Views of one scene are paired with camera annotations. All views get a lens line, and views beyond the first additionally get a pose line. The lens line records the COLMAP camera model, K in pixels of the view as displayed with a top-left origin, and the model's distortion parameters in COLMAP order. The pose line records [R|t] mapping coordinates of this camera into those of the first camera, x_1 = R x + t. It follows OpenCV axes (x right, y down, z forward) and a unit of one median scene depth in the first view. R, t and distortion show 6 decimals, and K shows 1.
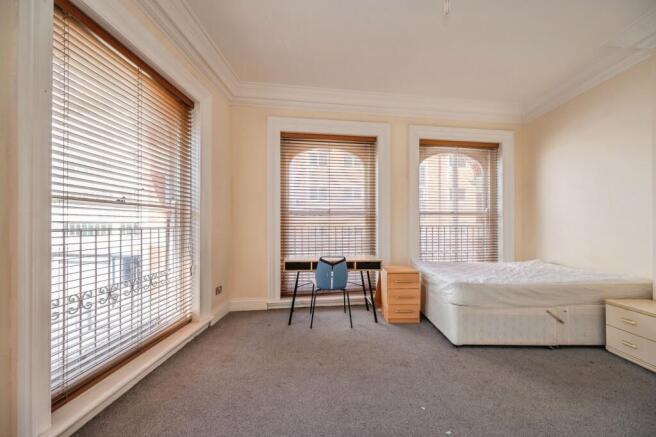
lens RADIAL K [[263.5, 0, 329.0], [0, 263.5, 220.7], [0, 0, 1]] dist [-0.000261, 0.000026]
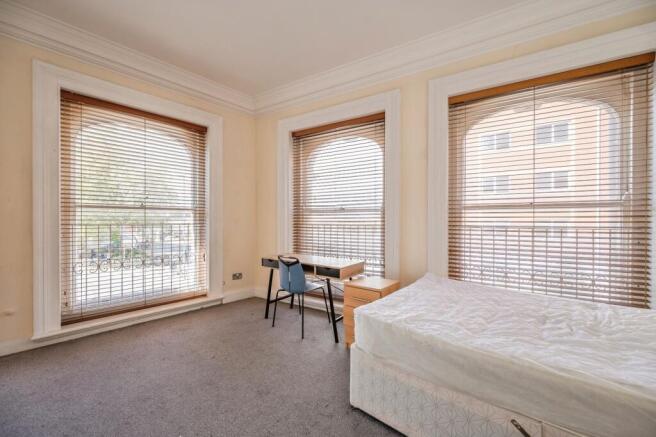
lens RADIAL K [[263.5, 0, 329.0], [0, 263.5, 220.7], [0, 0, 1]] dist [-0.000261, 0.000026]
pose [[0.761442, 0.005598, -0.648209, 0.699162], [0.003017, 0.999921, 0.012180, -0.003878], [0.648226, -0.011230, 0.761365, 0.364004]]
